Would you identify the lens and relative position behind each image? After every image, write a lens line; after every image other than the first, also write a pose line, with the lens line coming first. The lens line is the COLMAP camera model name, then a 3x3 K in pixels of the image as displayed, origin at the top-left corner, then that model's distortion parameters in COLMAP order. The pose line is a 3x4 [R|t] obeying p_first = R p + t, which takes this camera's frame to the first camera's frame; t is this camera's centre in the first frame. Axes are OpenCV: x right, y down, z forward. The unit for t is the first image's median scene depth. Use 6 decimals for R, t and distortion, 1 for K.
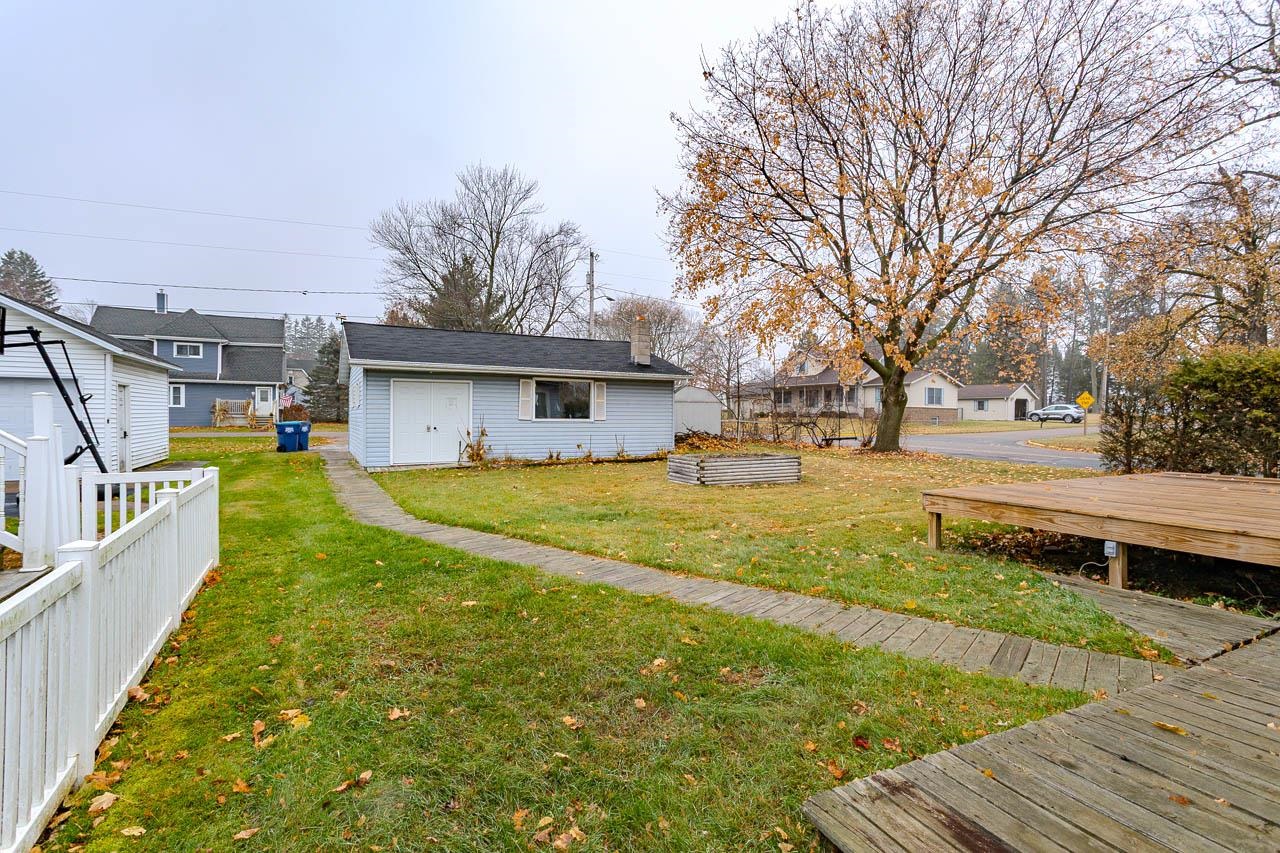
lens RADIAL K [[617.3, 0, 639.6], [0, 617.3, 423.7], [0, 0, 1]] dist [-0.000544, 0.000347]
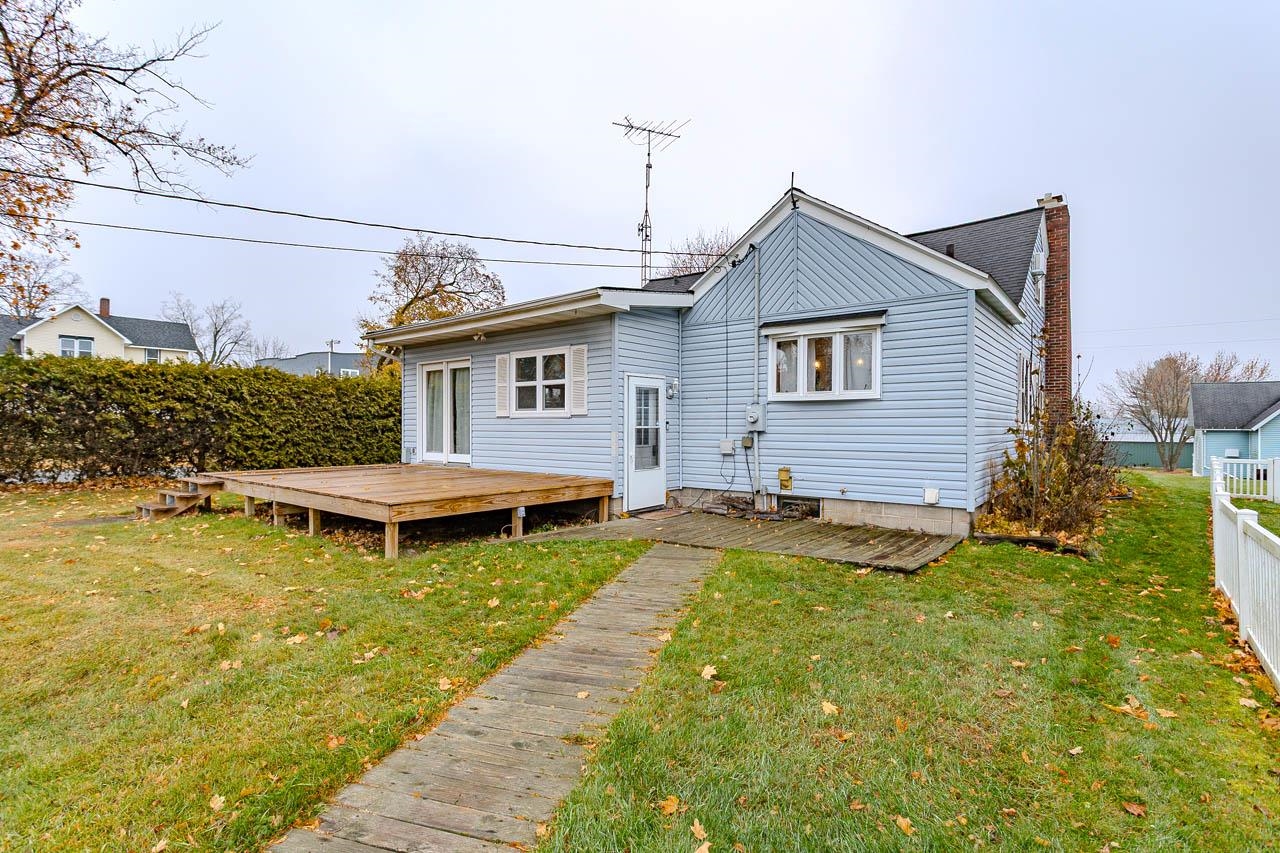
lens RADIAL K [[617.3, 0, 639.6], [0, 617.3, 423.7], [0, 0, 1]] dist [-0.000544, 0.000347]
pose [[-0.398233, 0.000491, 0.917284, -1.435673], [-0.000118, 1.000000, -0.000587, -0.019110], [-0.917284, -0.000342, -0.398233, 2.641638]]
